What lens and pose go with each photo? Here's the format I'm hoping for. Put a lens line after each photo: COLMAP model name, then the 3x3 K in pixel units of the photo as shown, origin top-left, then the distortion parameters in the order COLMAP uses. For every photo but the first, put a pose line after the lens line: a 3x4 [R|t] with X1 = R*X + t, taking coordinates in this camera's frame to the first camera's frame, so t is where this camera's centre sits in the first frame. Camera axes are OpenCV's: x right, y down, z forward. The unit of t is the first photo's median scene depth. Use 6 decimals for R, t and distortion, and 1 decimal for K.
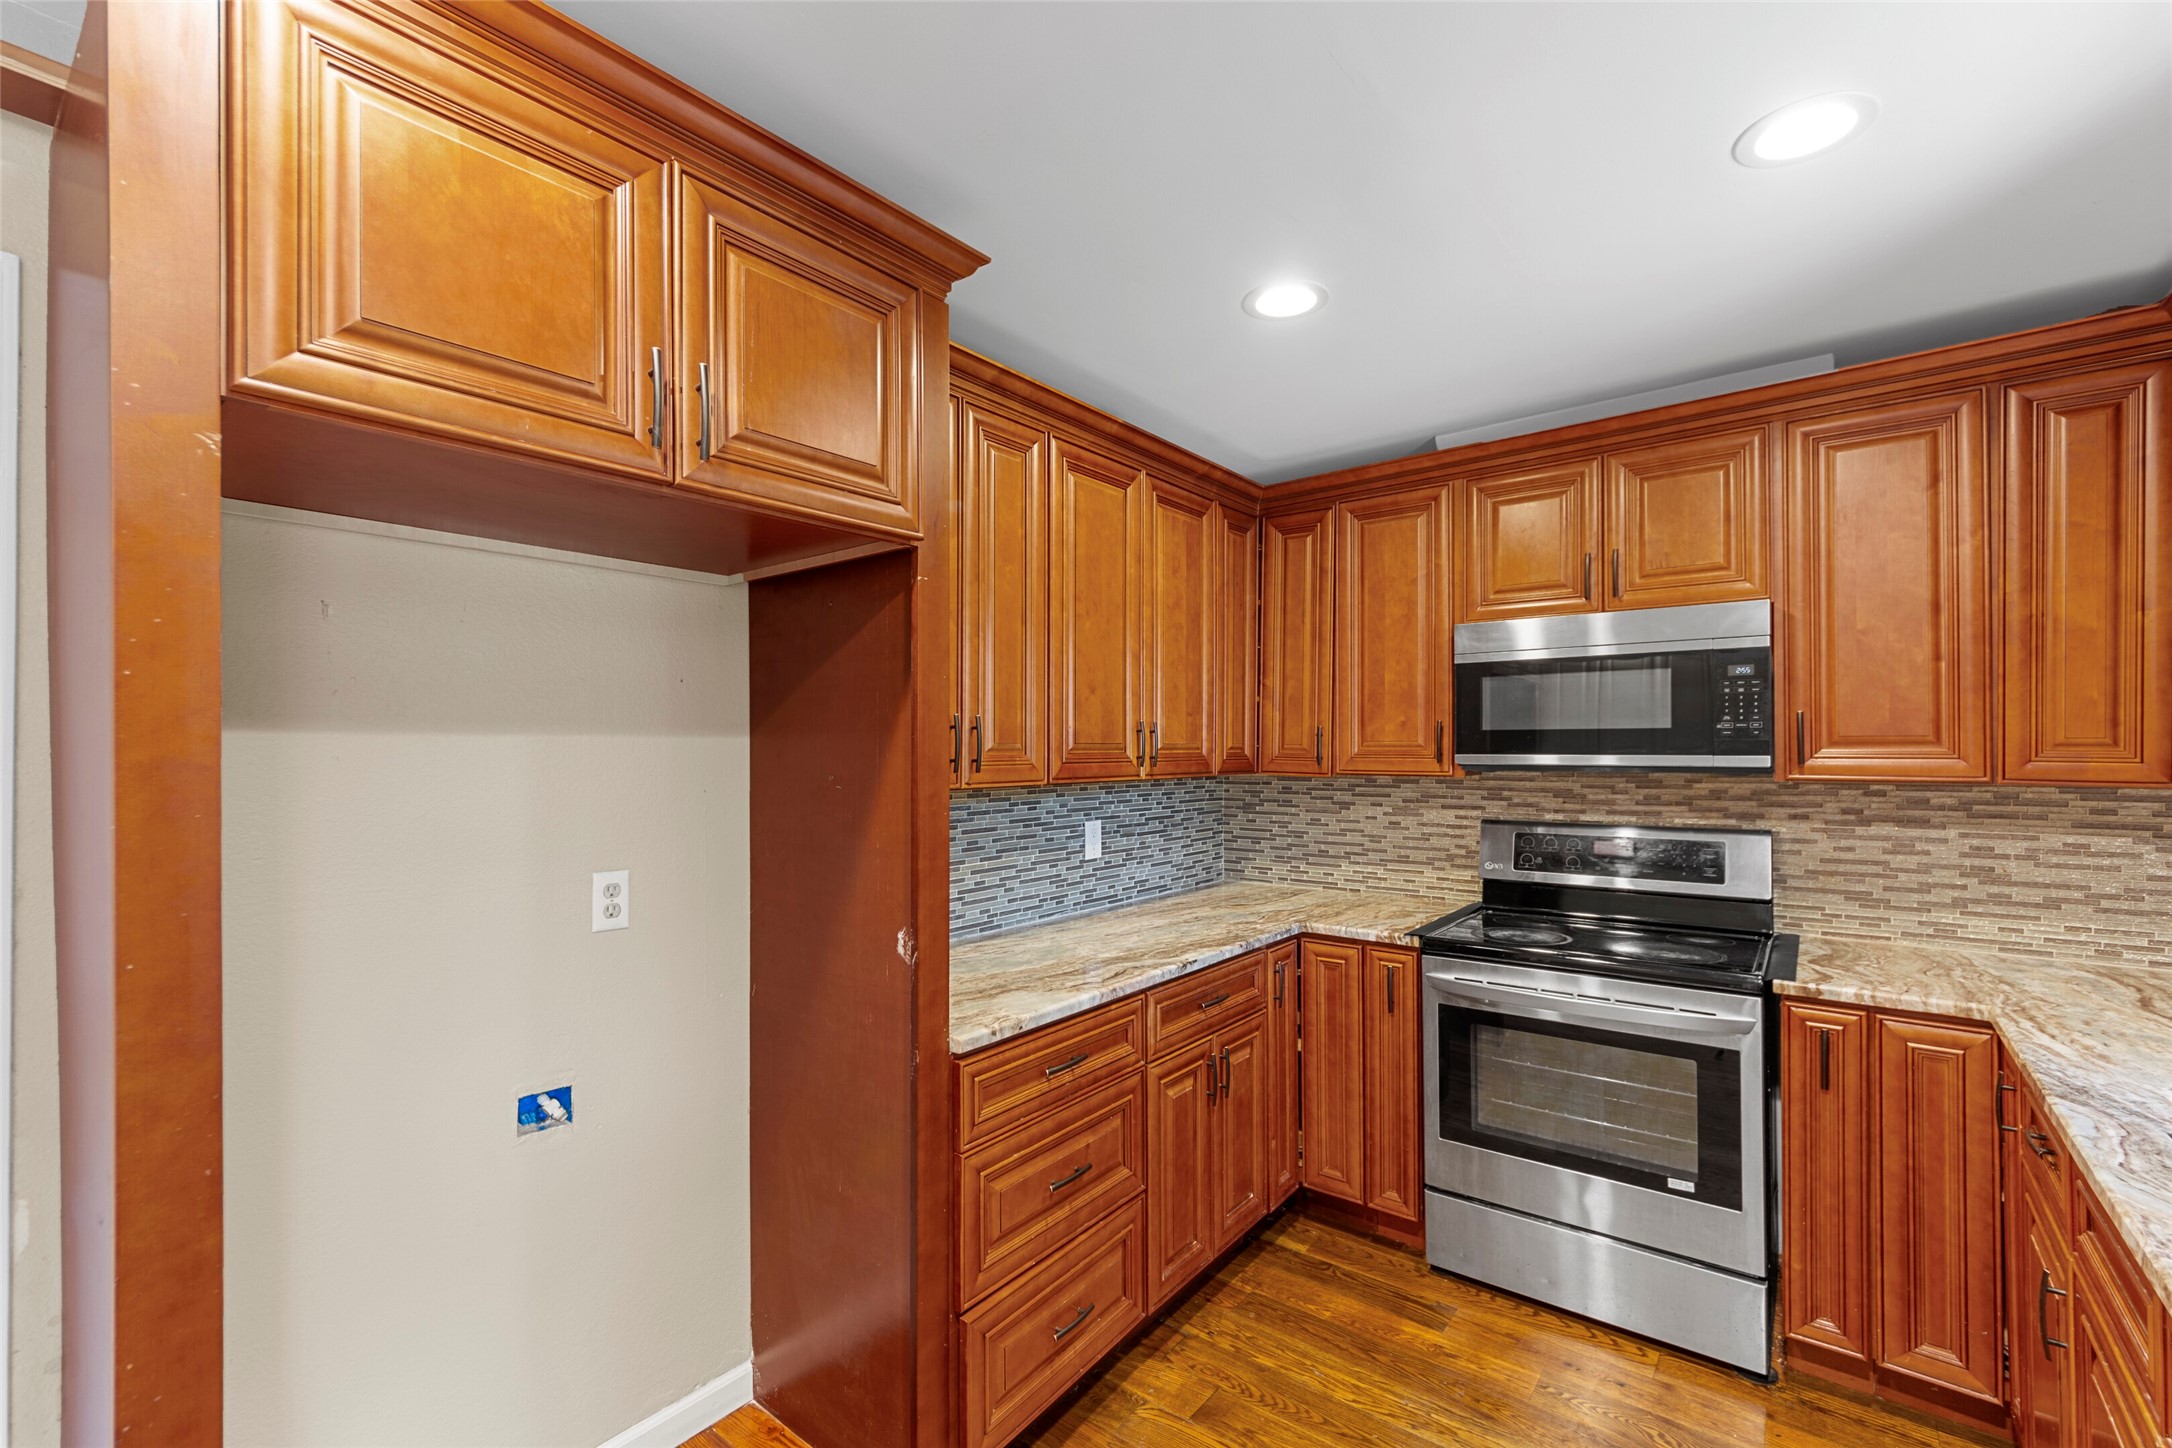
lens RADIAL K [[921.4, 0, 1085.5], [0, 921.4, 740.3], [0, 0, 1]] dist [0.003308, 0.000030]
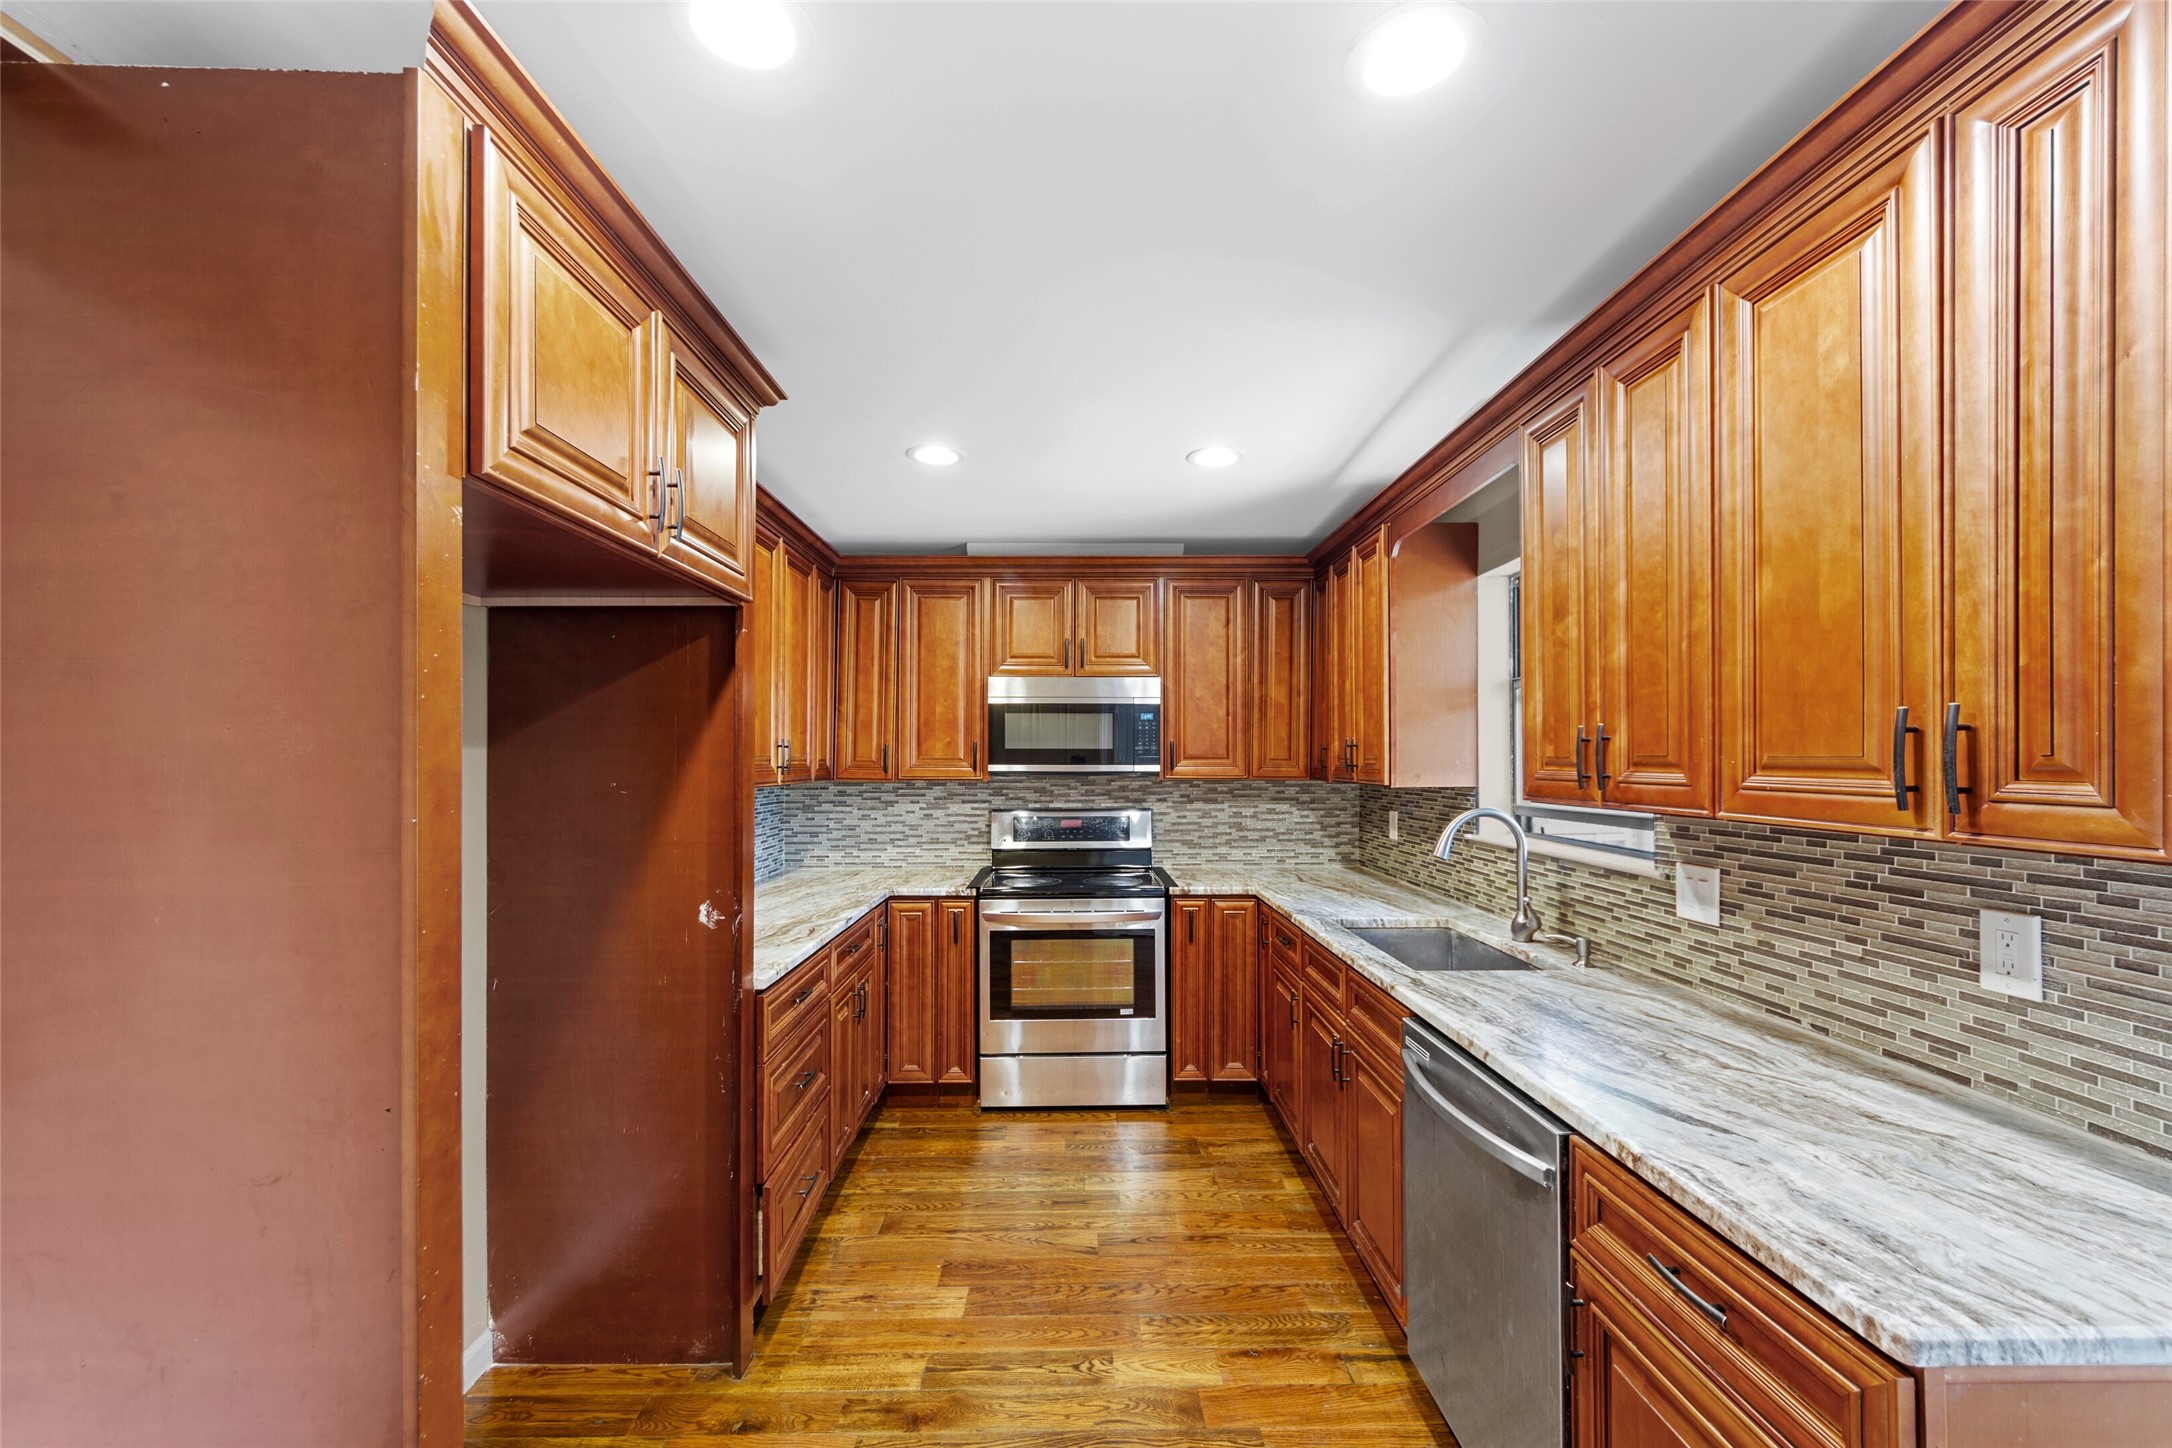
lens RADIAL K [[840.1, 0, 1068.8], [0, 840.1, 752.3], [0, 0, 1]] dist [0.000714, -0.001471]
pose [[0.785374, 0.008665, 0.618960, -0.385177], [-0.007814, 0.999961, -0.004084, -0.000188], [-0.618972, -0.001629, 0.785412, -0.158776]]
